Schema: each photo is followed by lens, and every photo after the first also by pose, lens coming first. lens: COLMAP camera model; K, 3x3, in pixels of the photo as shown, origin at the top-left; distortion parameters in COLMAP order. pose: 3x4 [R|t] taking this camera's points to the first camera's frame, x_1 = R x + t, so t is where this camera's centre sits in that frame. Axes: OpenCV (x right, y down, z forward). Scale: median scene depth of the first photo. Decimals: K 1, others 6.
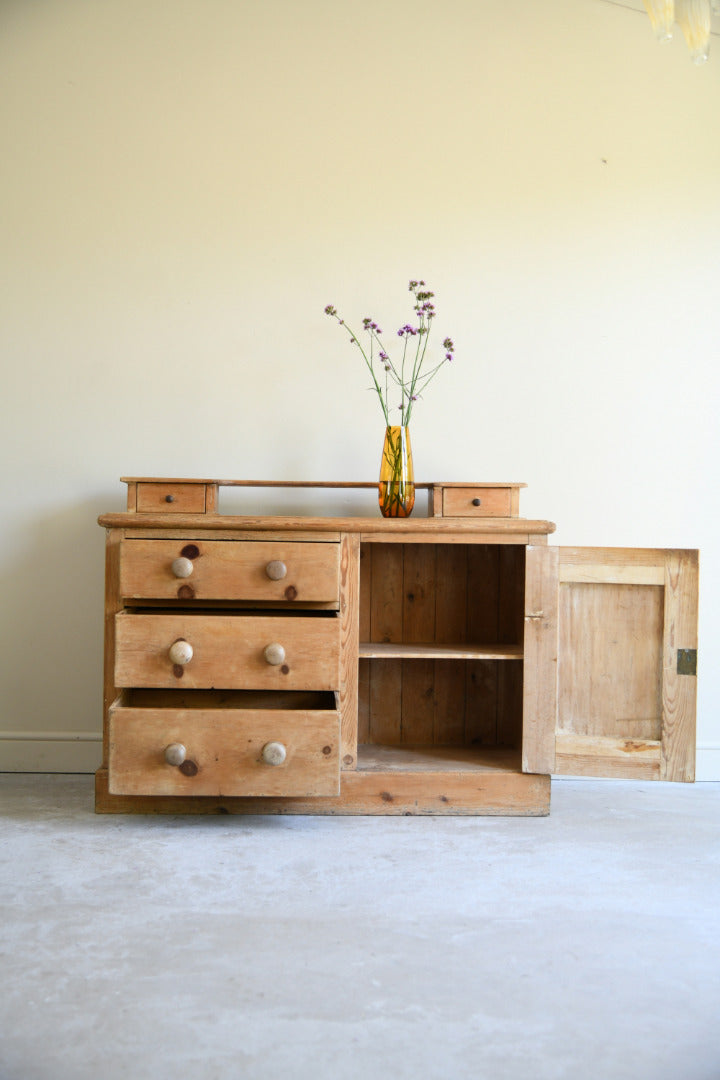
lens RADIAL K [[1242.4, 0, 360.0], [0, 1242.4, 540.0], [0, 0, 1]] dist [-0.032511, -0.012873]
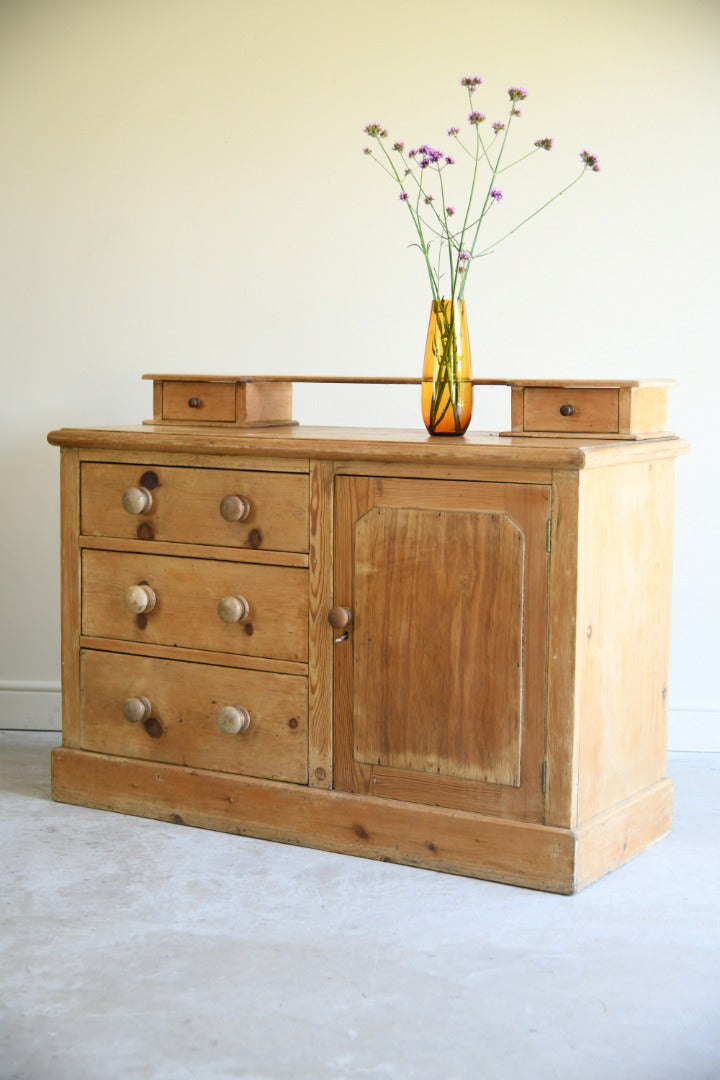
lens RADIAL K [[1747.0, 0, 360.0], [0, 1747.0, 540.0], [0, 0, 1]] dist [-0.033785, 0.105582]
pose [[0.826027, 0.051086, -0.561310, 0.575135], [0.006970, 0.994882, 0.100803, -0.061245], [0.563587, -0.087179, 0.821444, 0.188934]]
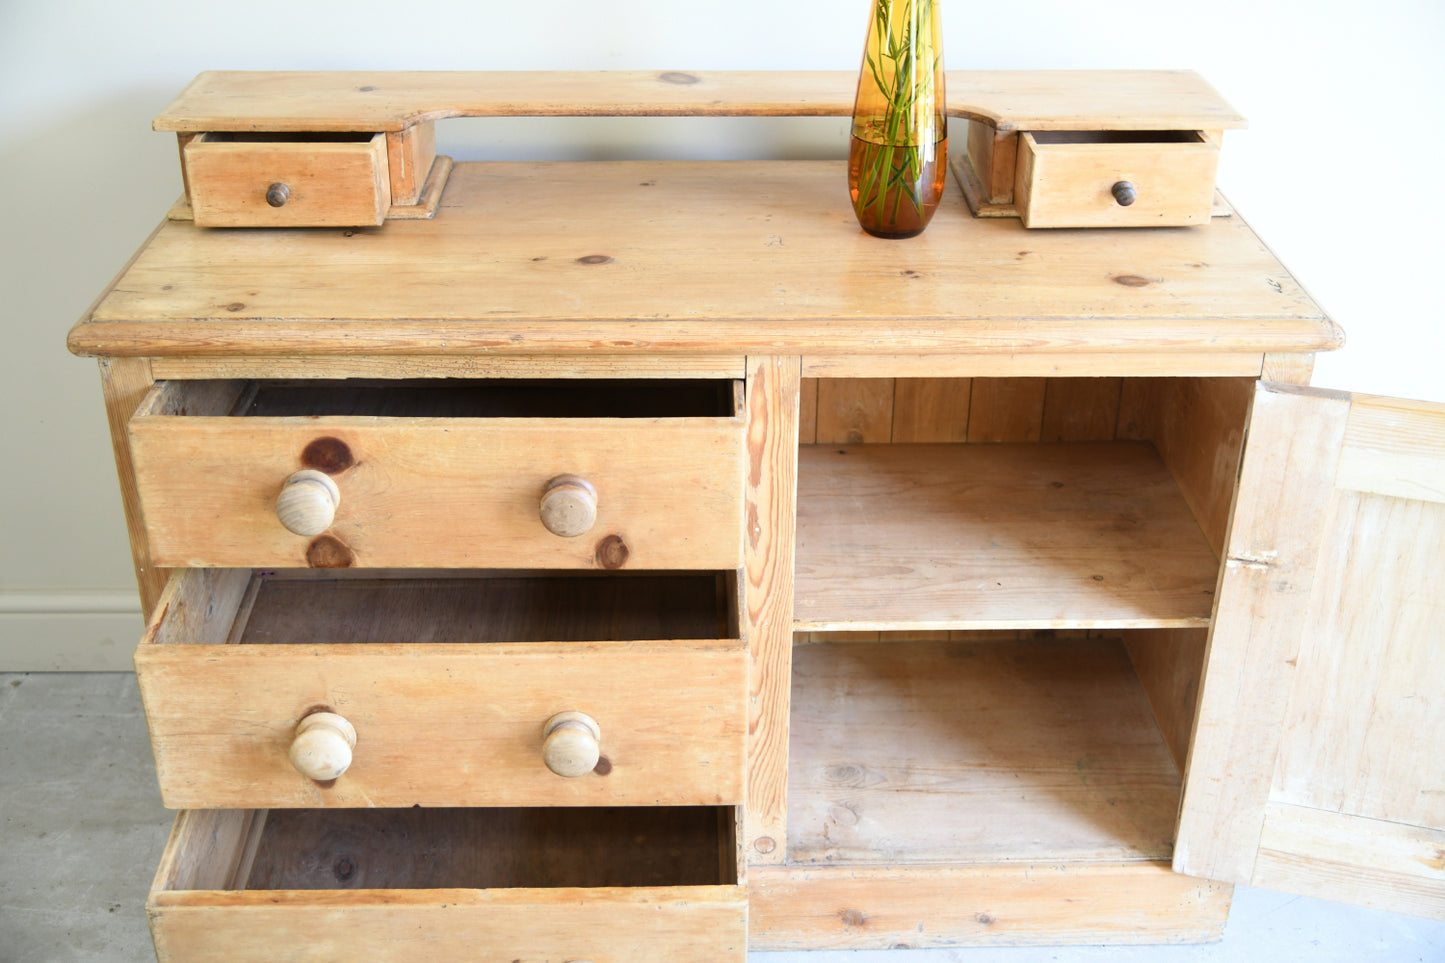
lens RADIAL K [[1662.3, 0, 732.2], [0, 1662.3, 452.5], [0, 0, 1]] dist [-0.032511, -0.012873]
pose [[0.999761, 0.005711, -0.021119, -0.009467], [0.004717, 0.886353, 0.462986, -0.205208], [0.021364, -0.462975, 0.886114, 0.560107]]
